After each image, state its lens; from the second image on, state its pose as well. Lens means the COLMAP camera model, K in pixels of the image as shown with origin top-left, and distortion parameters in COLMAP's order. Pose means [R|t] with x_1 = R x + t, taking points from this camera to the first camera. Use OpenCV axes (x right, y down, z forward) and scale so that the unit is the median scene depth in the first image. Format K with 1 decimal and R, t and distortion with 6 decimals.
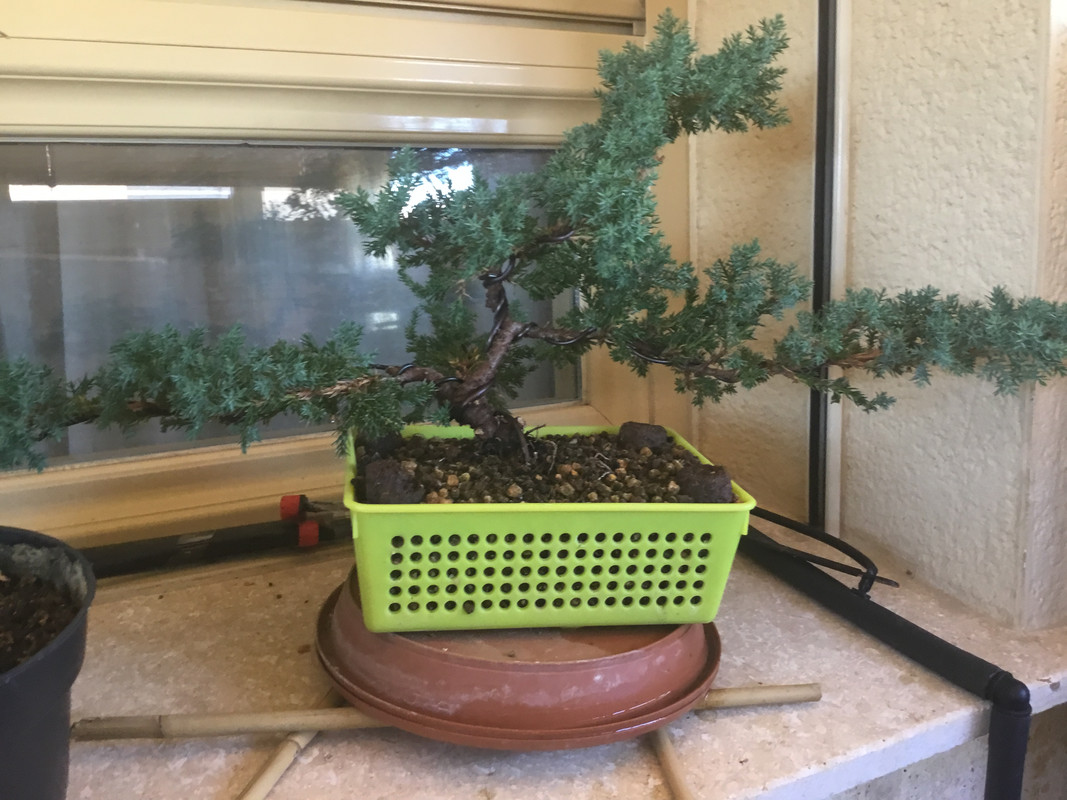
lens RADIAL K [[972.6, 0, 533.5], [0, 972.6, 400.0], [0, 0, 1]] dist [0.131441, -0.284048]
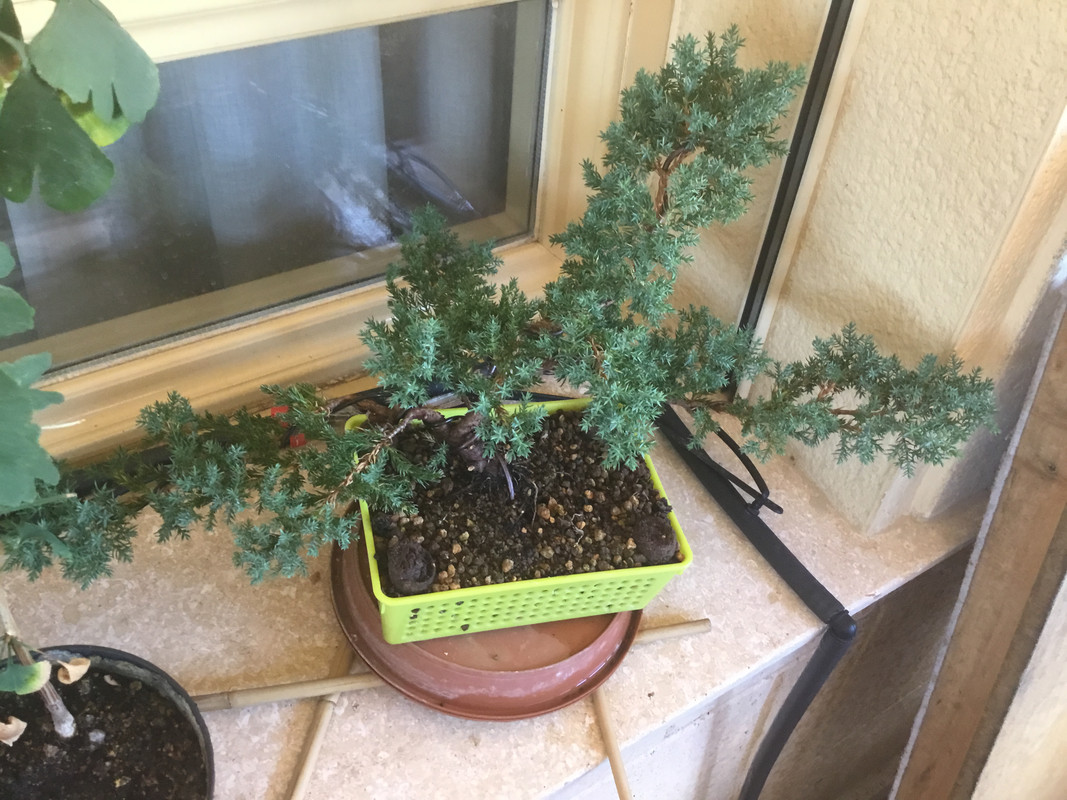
lens RADIAL K [[972.6, 0, 533.5], [0, 972.6, 400.0], [0, 0, 1]] dist [0.131441, -0.284048]
pose [[0.990258, 0.022448, 0.137420, -0.146117], [-0.093685, 0.837538, 0.538288, -0.677755], [-0.103011, -0.545918, 0.831482, 0.068411]]
